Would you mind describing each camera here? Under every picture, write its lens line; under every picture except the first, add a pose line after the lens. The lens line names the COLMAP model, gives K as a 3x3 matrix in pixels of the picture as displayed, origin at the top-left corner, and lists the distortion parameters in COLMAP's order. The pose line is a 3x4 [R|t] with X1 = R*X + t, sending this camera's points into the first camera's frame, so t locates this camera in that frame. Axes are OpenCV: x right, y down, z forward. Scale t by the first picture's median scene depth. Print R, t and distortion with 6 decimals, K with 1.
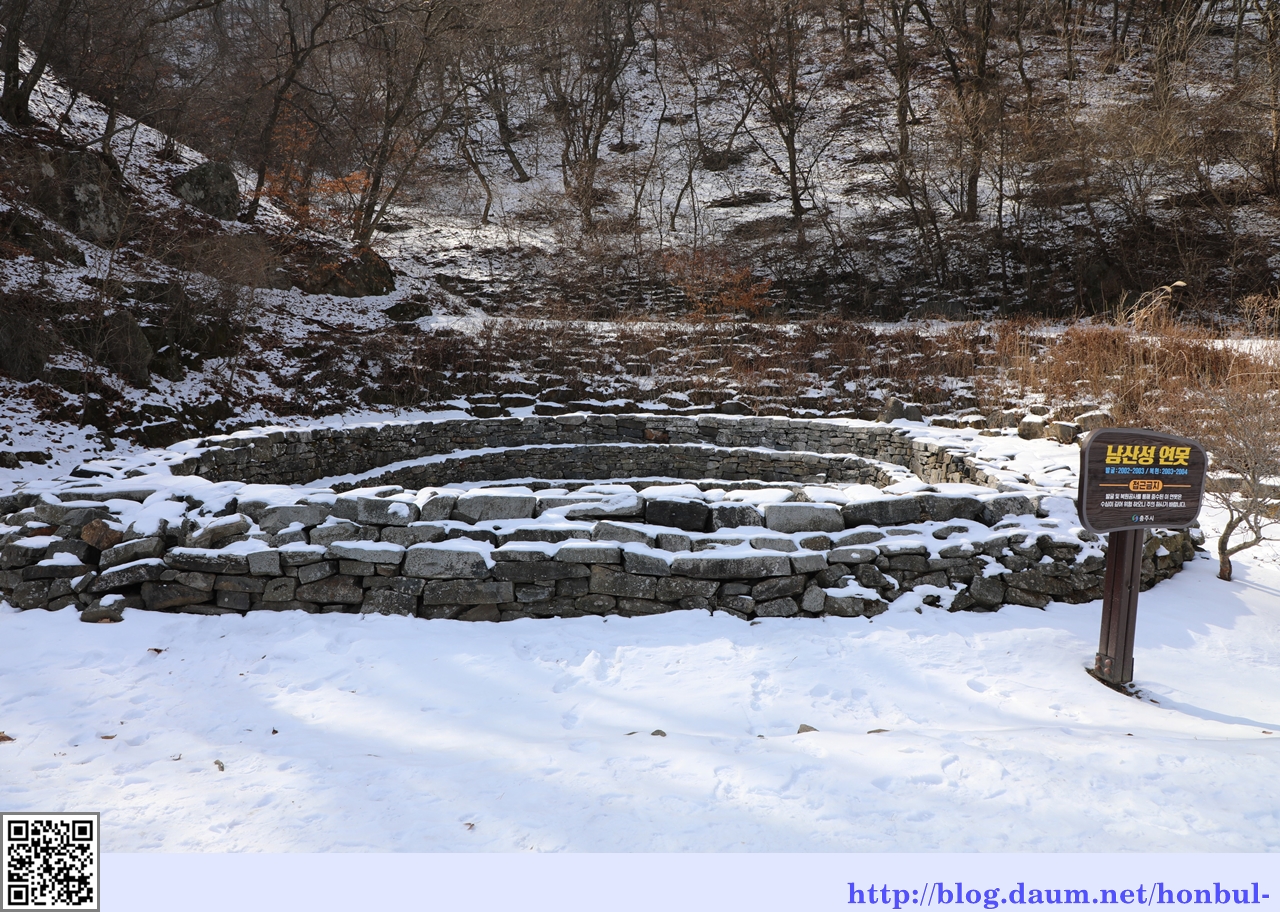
lens RADIAL K [[868.3, 0, 640.4], [0, 868.3, 425.7], [0, 0, 1]] dist [-0.070827, 0.038641]
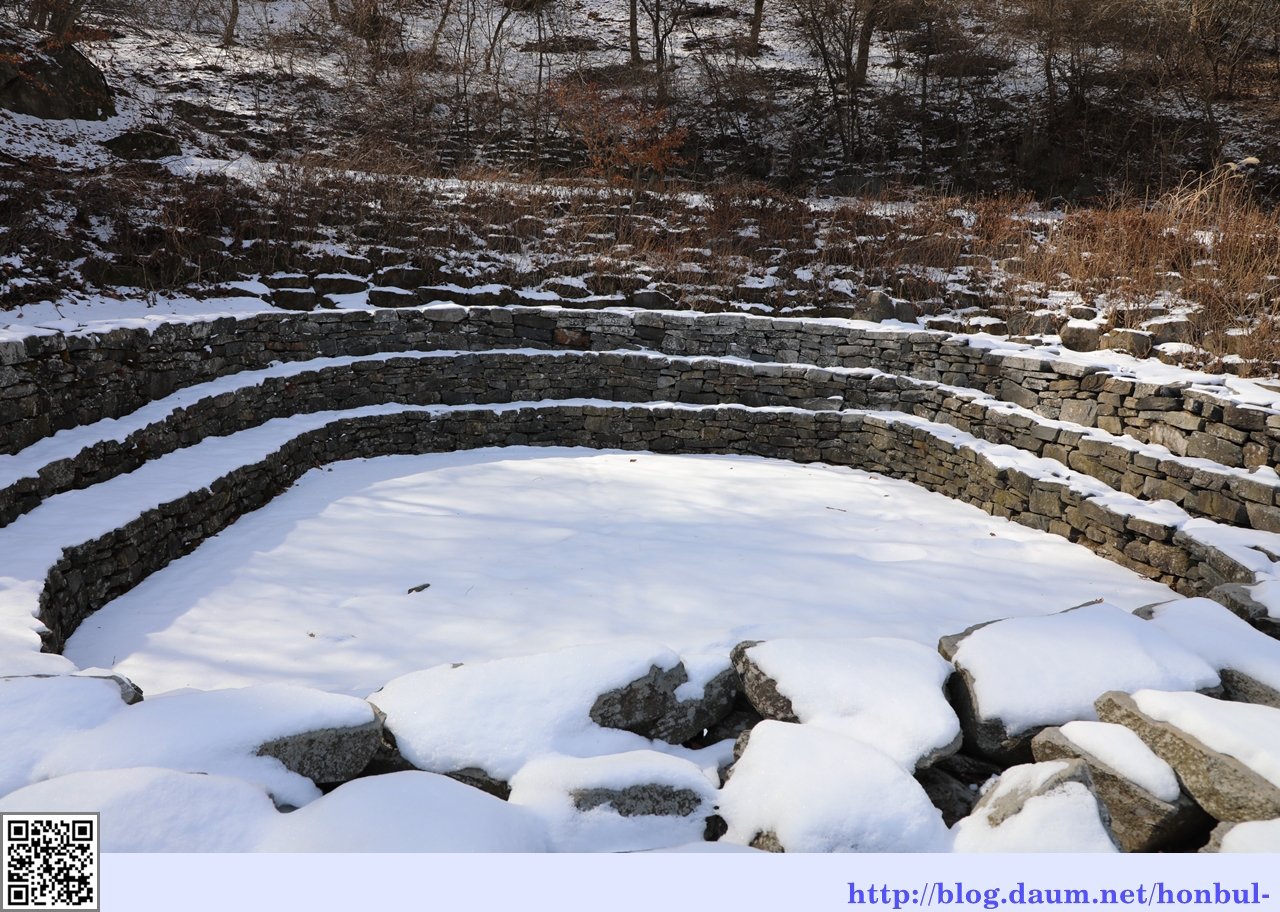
lens RADIAL K [[868.3, 0, 640.4], [0, 868.3, 425.7], [0, 0, 1]] dist [-0.070827, 0.038641]
pose [[0.953237, -0.025396, 0.301156, -0.124118], [-0.013272, 0.991984, 0.125664, -0.006456], [-0.301933, -0.123784, 0.945259, 0.278090]]
